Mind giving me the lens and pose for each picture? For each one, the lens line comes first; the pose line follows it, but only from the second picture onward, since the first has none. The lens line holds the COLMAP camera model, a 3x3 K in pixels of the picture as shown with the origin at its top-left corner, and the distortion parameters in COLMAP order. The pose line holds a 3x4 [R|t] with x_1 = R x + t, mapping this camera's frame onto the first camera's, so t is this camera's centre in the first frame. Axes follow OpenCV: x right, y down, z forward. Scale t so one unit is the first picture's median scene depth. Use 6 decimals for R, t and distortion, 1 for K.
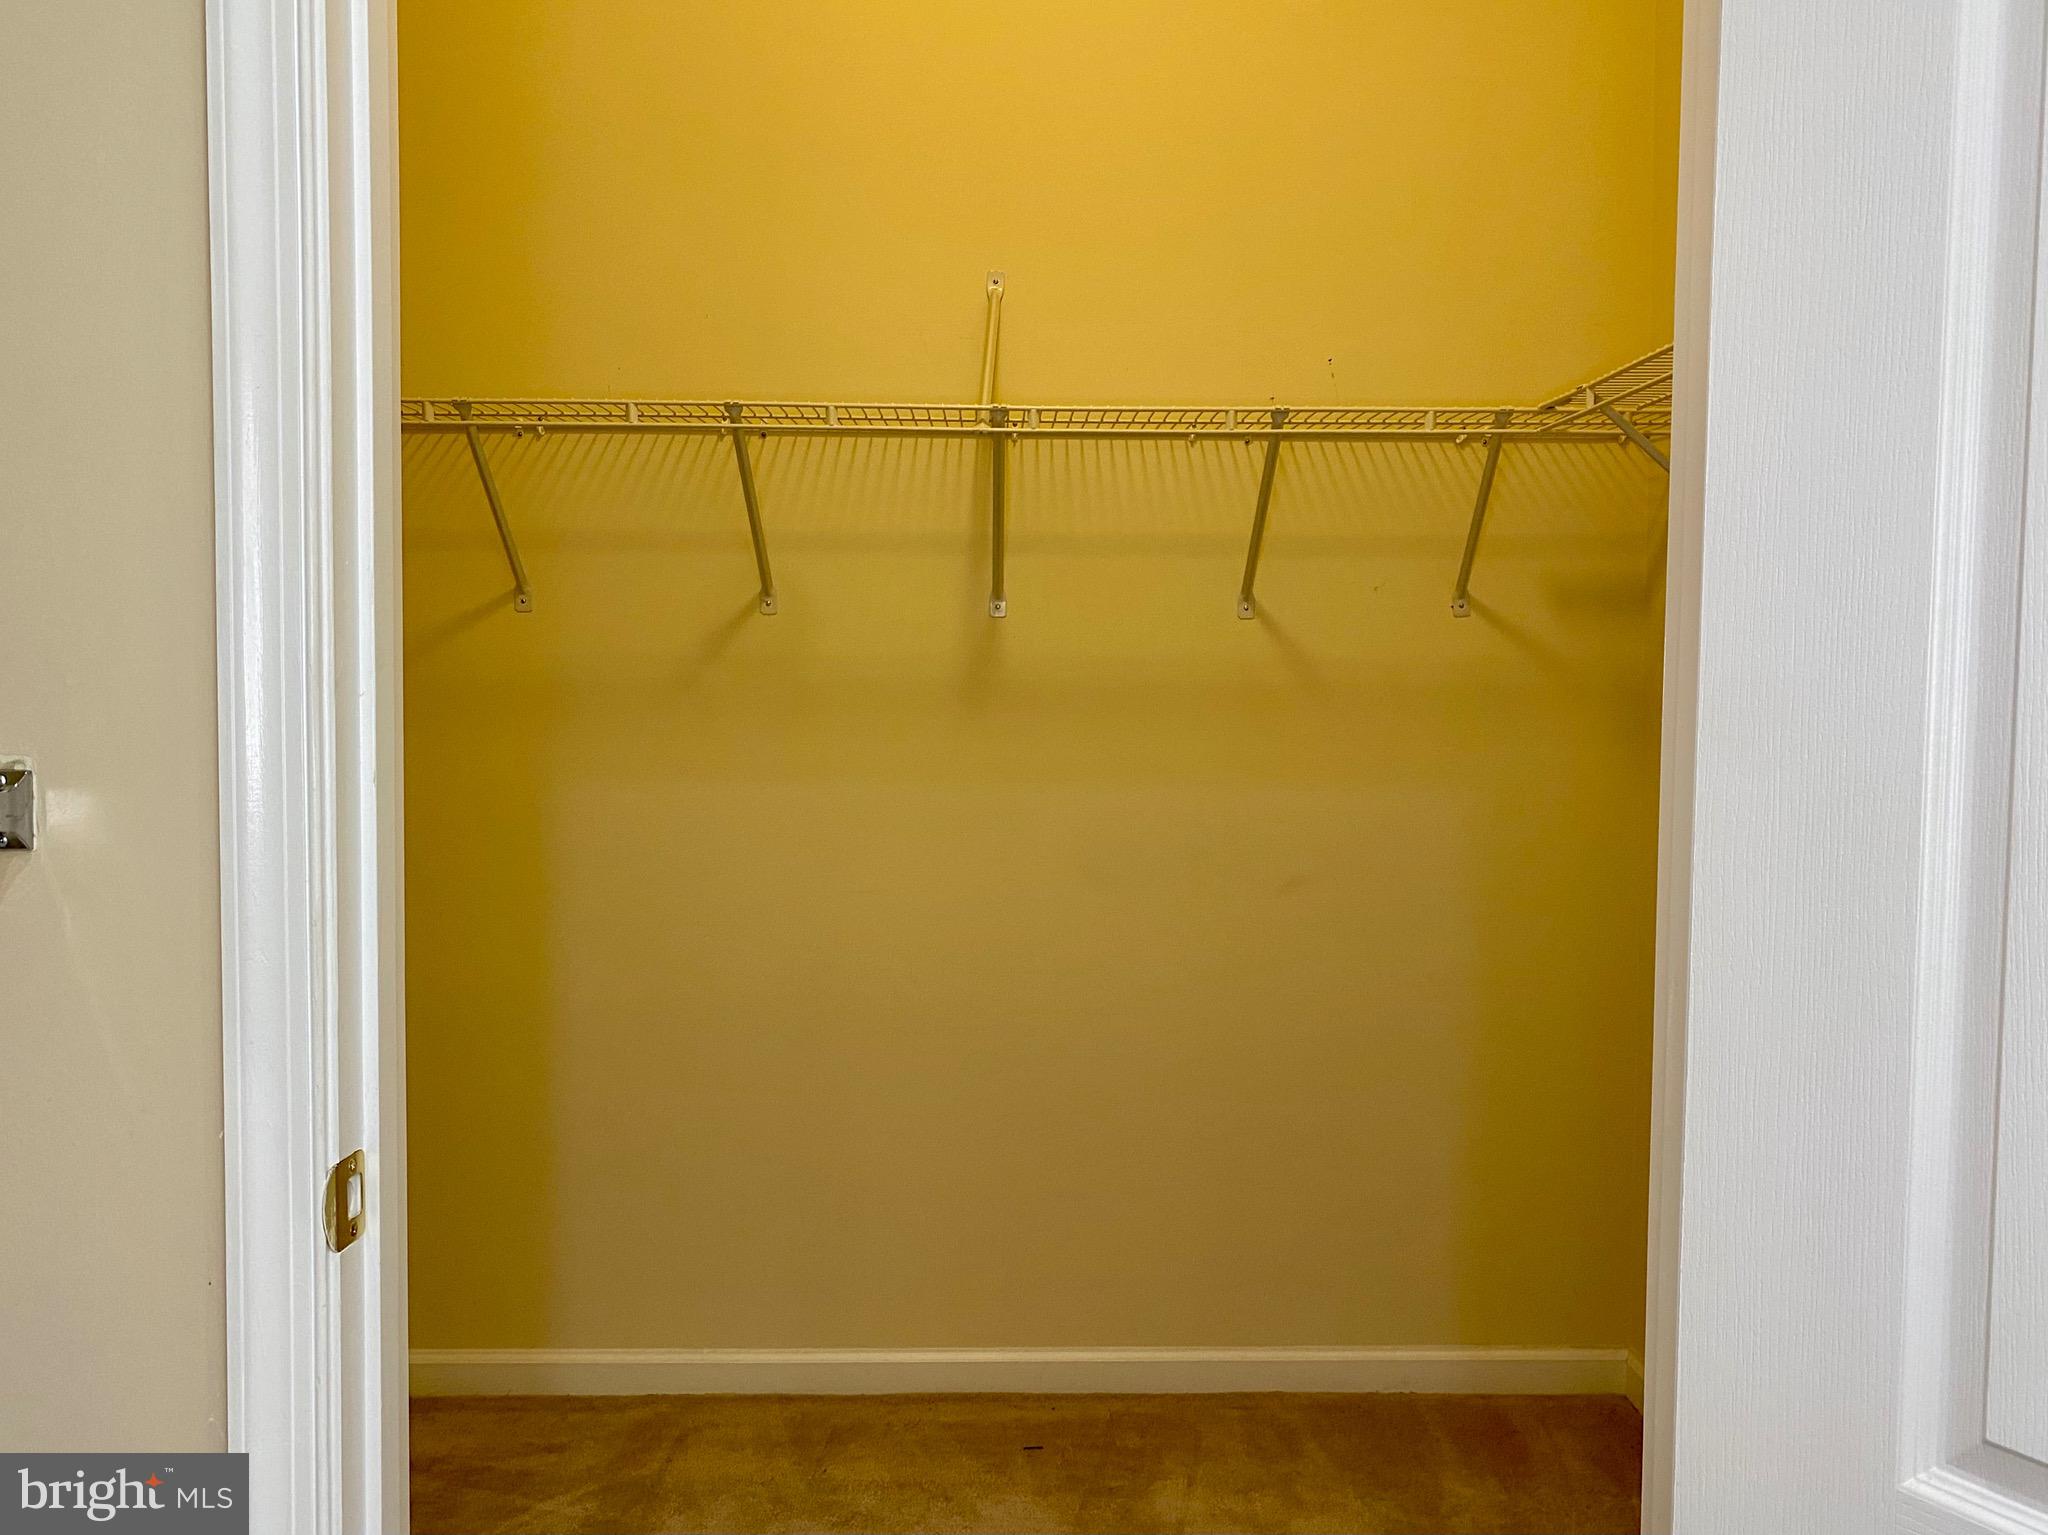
lens RADIAL K [[1554.6, 0, 1017.0], [0, 1554.6, 760.0], [0, 0, 1]] dist [0.030821, -0.026793]
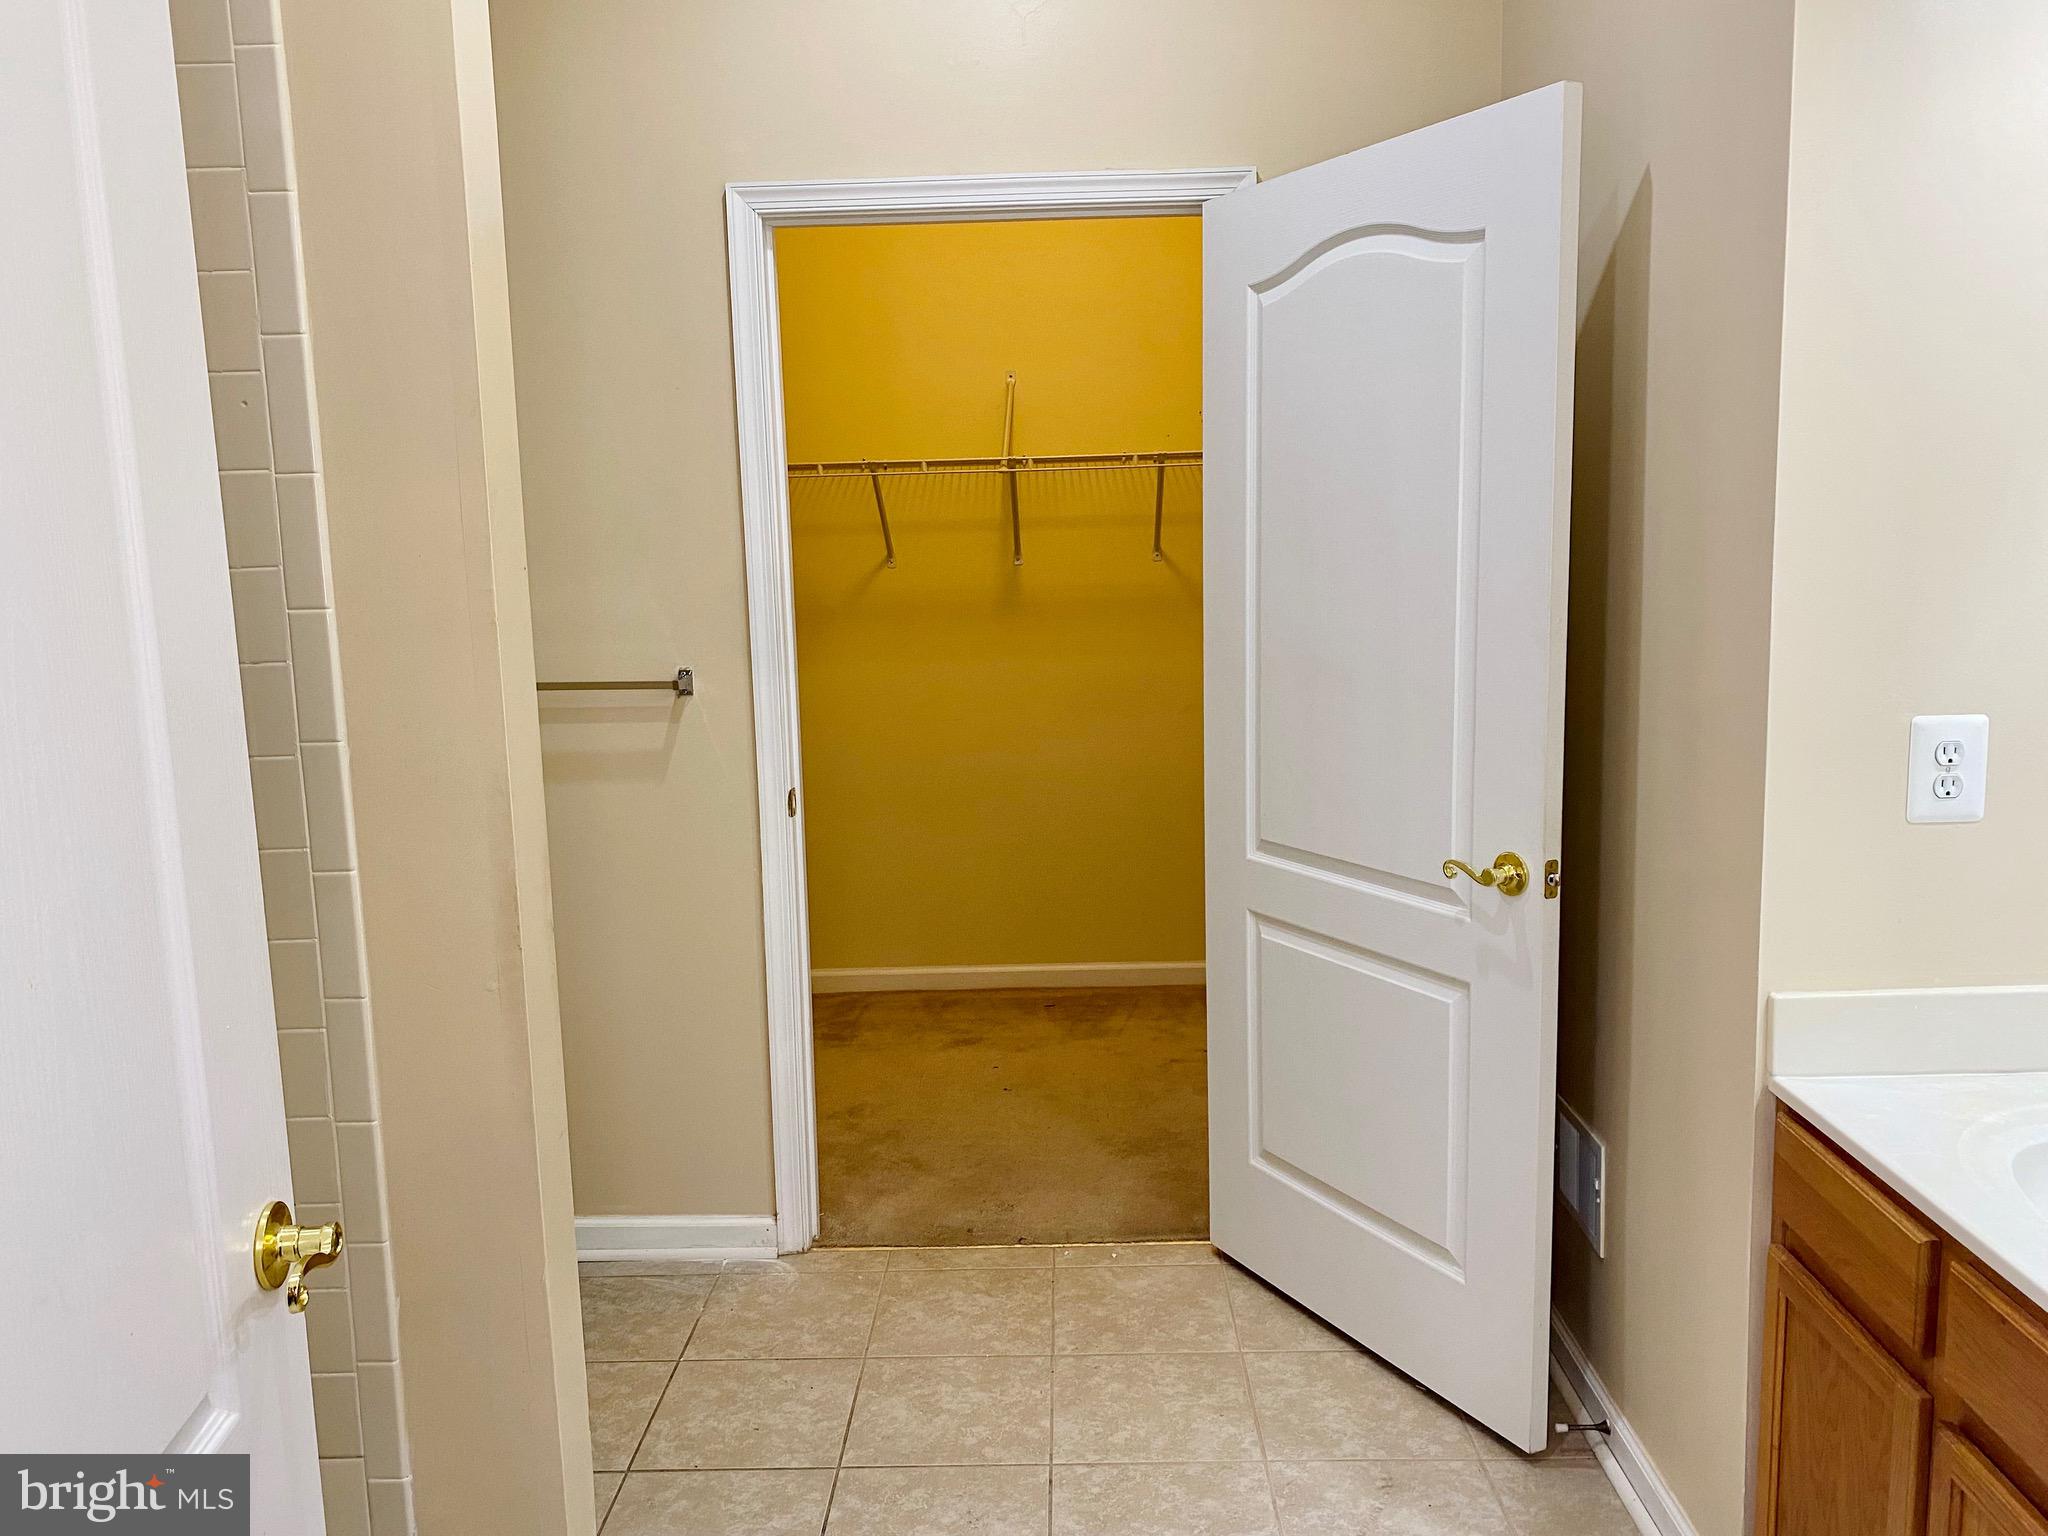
lens RADIAL K [[1554.6, 0, 1025.8], [0, 1554.6, 774.9], [0, 0, 1]] dist [0.030821, -0.026793]
pose [[0.998380, -0.027755, -0.049673, 0.080351], [0.032591, 0.994518, 0.099358, -0.029184], [0.046643, -0.100816, 0.993811, -0.827919]]
